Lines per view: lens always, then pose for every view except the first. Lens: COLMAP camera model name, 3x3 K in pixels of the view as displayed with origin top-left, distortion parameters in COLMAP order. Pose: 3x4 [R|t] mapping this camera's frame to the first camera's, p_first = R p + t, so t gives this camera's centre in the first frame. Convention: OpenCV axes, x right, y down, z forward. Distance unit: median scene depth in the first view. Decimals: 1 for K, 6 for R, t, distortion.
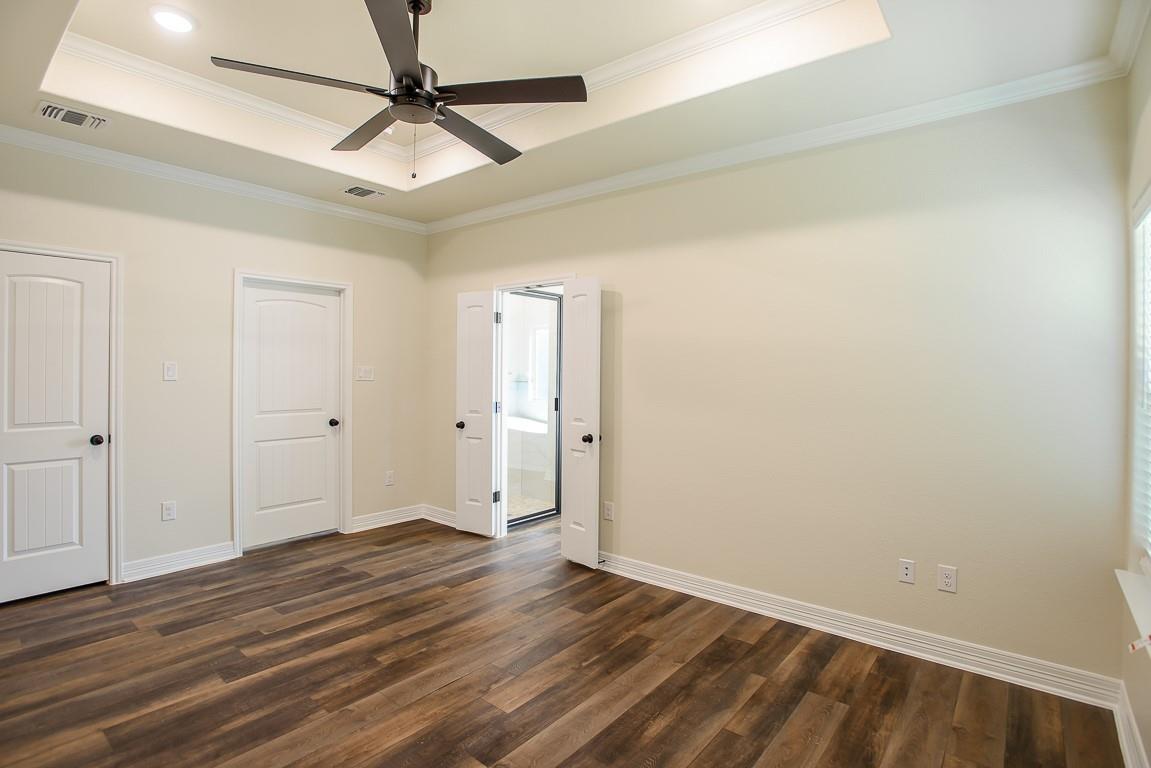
lens RADIAL K [[562.5, 0, 575.5], [0, 562.5, 384.0], [0, 0, 1]] dist [-0.048937, 0.001057]
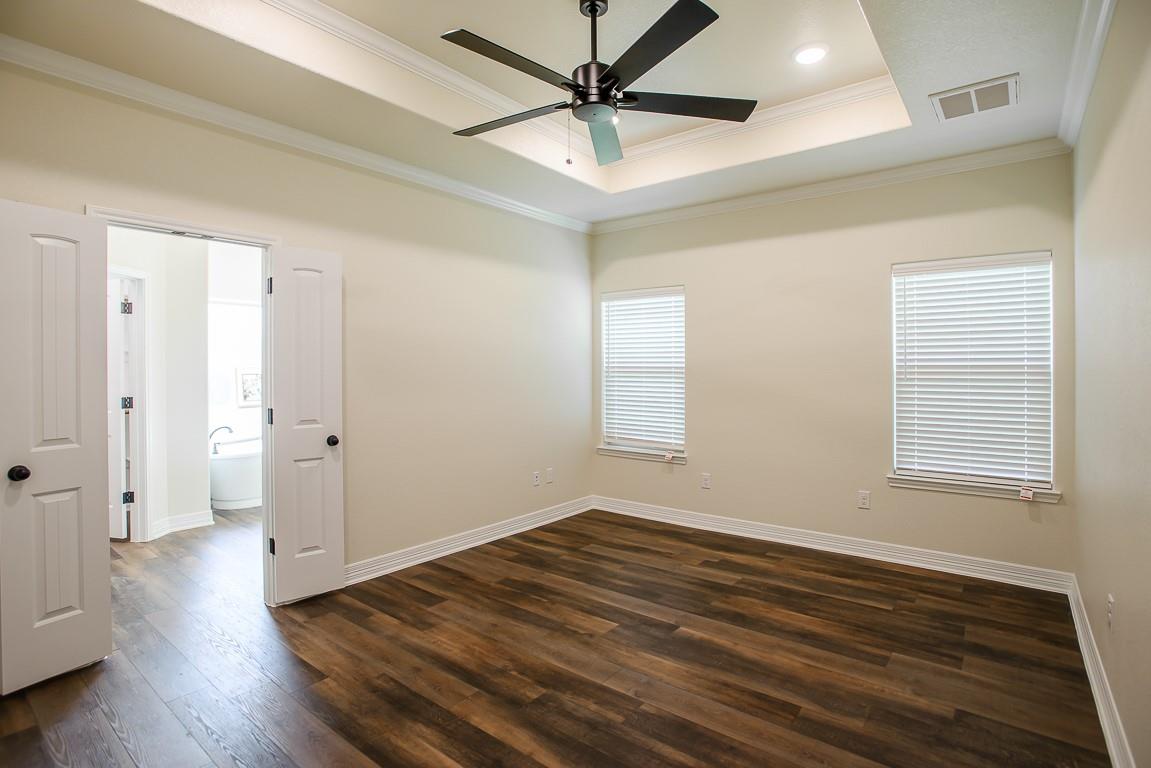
lens RADIAL K [[562.5, 0, 575.5], [0, 562.5, 384.0], [0, 0, 1]] dist [-0.048937, 0.001057]
pose [[-0.015864, -0.035986, 0.999226, -1.137041], [0.016607, 0.999205, 0.036249, -0.017234], [-0.999736, 0.017169, -0.015254, 0.892868]]
